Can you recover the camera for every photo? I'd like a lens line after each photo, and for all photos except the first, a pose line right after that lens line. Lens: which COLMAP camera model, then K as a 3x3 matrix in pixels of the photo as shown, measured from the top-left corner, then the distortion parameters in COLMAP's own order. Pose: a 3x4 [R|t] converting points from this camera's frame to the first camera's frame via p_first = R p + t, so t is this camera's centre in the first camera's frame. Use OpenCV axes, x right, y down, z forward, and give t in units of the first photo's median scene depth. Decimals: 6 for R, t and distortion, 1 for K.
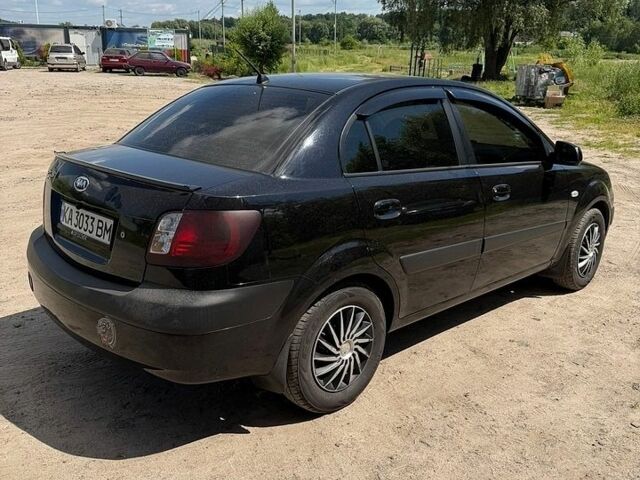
lens RADIAL K [[600.5, 0, 321.4], [0, 600.5, 220.8], [0, 0, 1]] dist [0.109510, -0.194305]
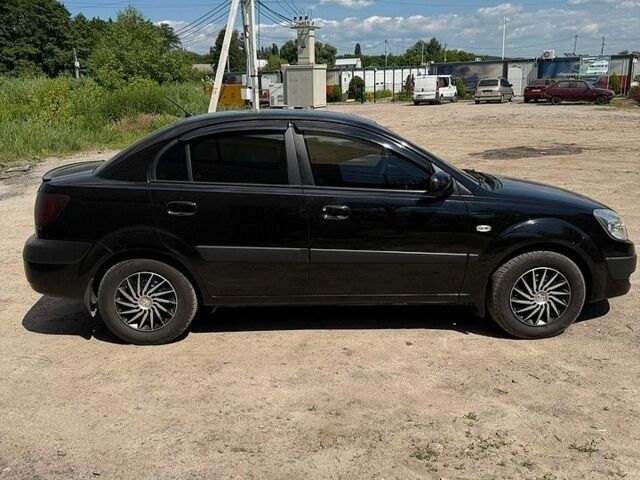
lens RADIAL K [[600.5, 0, 321.4], [0, 600.5, 220.8], [0, 0, 1]] dist [0.109510, -0.194305]
pose [[0.748646, 0.102877, -0.654939, 0.183354], [-0.133095, 0.991097, 0.003543, -0.005685], [0.649472, 0.084517, 0.755674, 0.024239]]
